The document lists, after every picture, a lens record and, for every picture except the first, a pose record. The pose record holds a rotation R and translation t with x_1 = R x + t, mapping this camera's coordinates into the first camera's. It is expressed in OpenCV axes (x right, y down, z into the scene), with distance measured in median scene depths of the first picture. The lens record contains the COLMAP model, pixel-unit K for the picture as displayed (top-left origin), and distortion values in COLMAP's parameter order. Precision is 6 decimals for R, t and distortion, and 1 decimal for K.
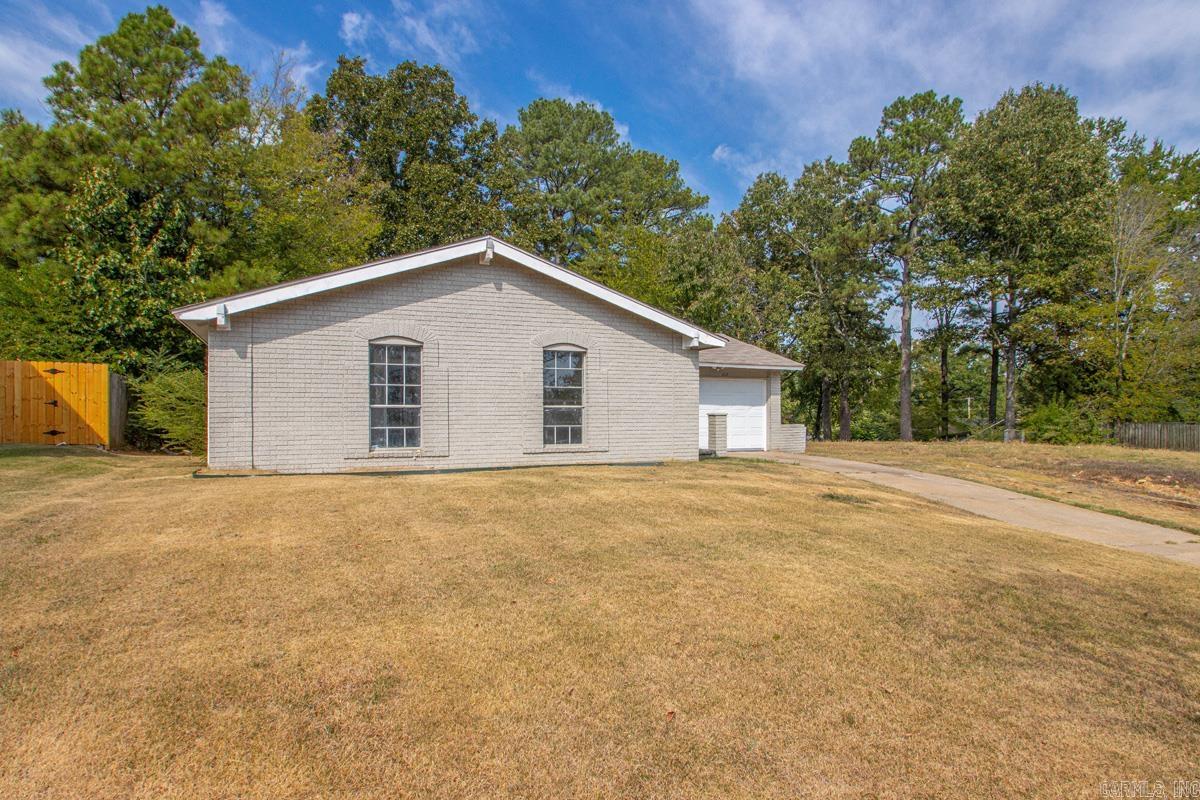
lens RADIAL K [[710.9, 0, 599.3], [0, 710.9, 420.3], [0, 0, 1]] dist [-0.022183, -0.000679]
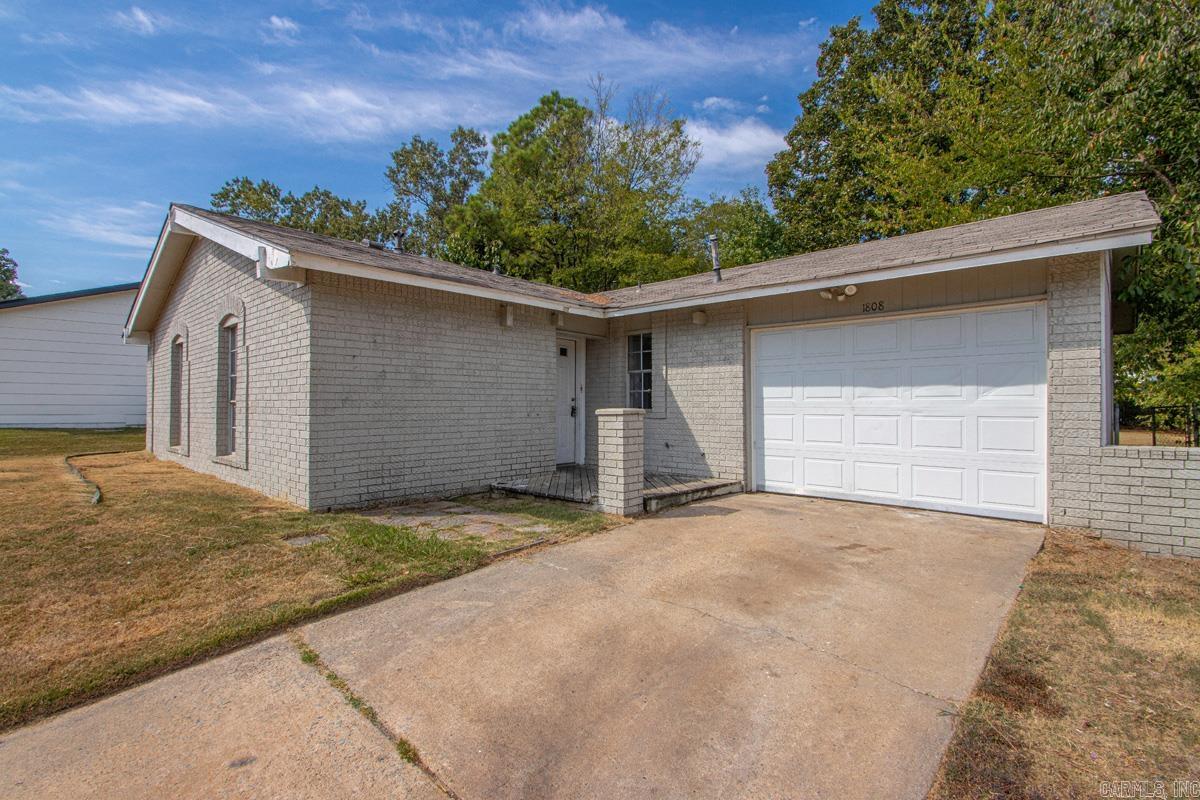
lens RADIAL K [[562.0, 0, 571.5], [0, 562.0, 401.0], [0, 0, 1]] dist [0.016356, -0.020133]
pose [[0.361682, -0.003724, -0.932294, 0.603600], [-0.000260, 0.999992, -0.004095, -0.017474], [0.932302, 0.001723, 0.361678, 1.101598]]
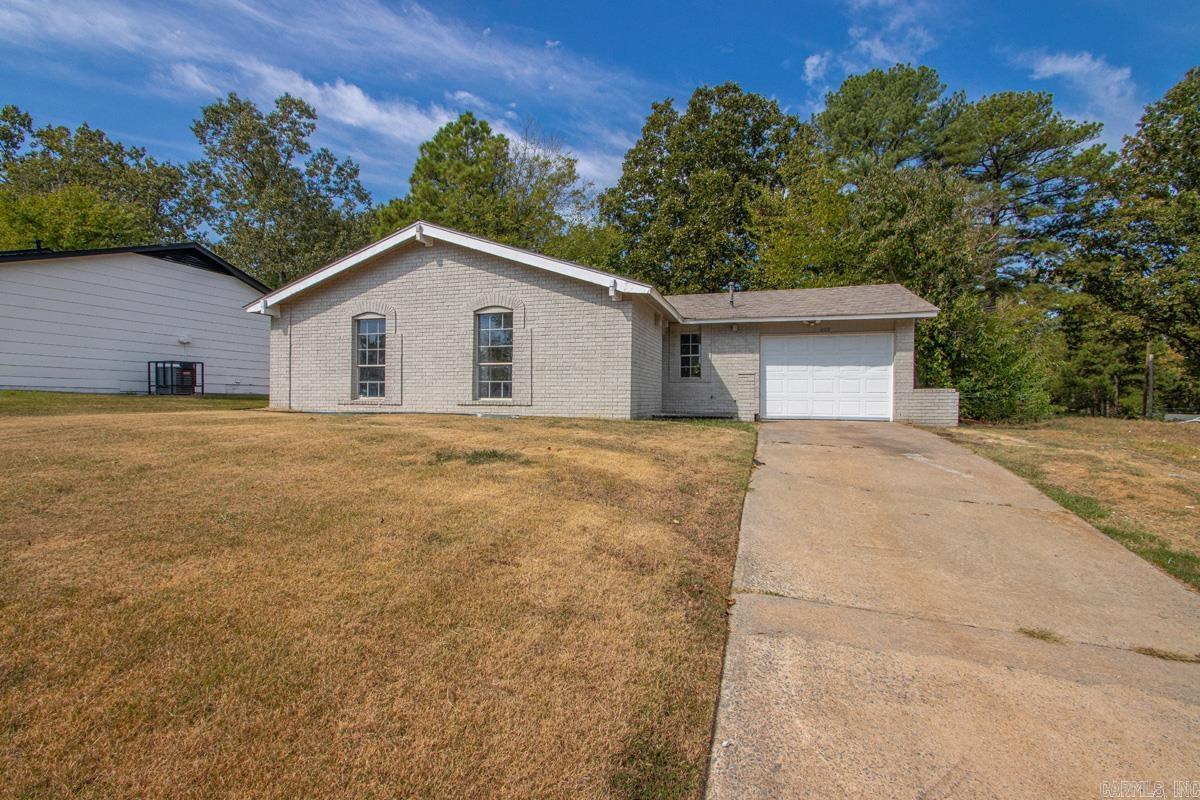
lens RADIAL K [[562.0, 0, 571.5], [0, 562.0, 401.0], [0, 0, 1]] dist [0.016356, -0.020133]
pose [[0.727294, 0.014012, -0.686183, 0.629679], [-0.011797, 0.999899, 0.007914, 0.029731], [0.686224, 0.002339, 0.727386, 0.443980]]
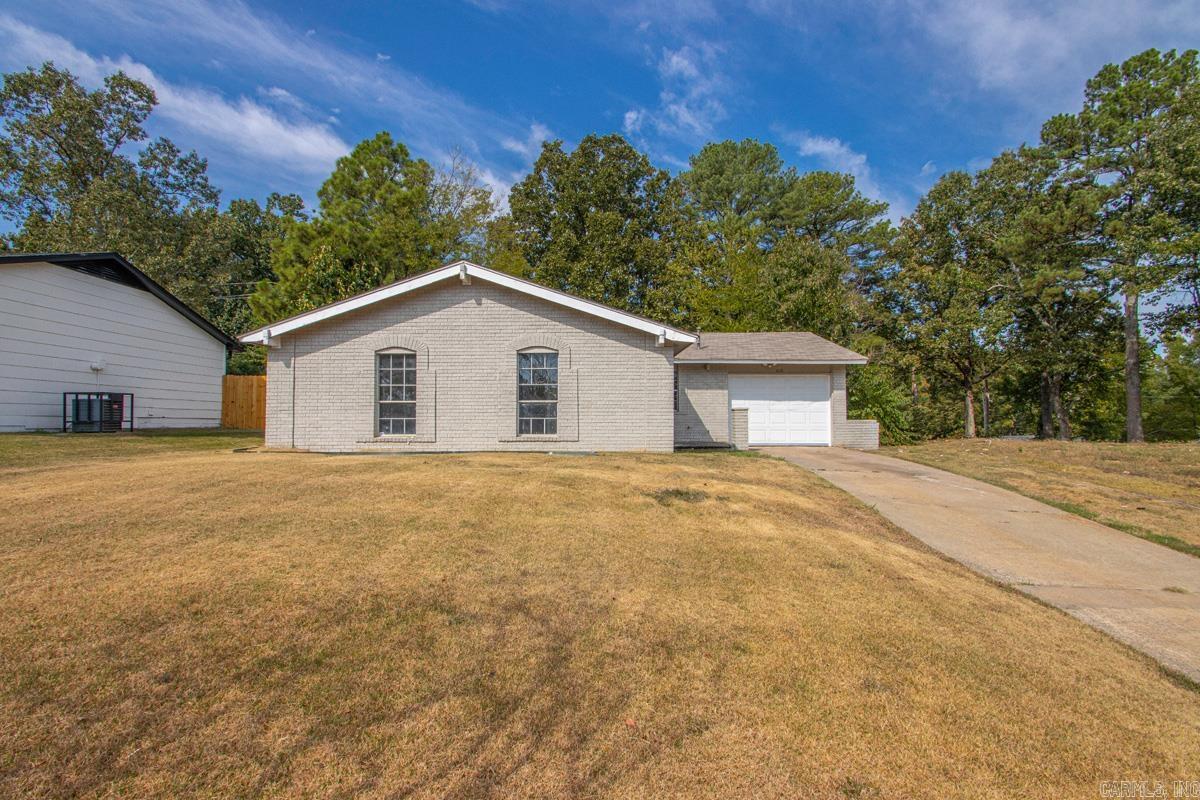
lens RADIAL K [[562.0, 0, 571.5], [0, 562.0, 401.0], [0, 0, 1]] dist [0.016356, -0.020133]
pose [[0.898052, -0.008431, -0.439808, 0.395568], [-0.004209, 0.999606, -0.027755, 0.004939], [0.439869, 0.026776, 0.897663, 0.205667]]
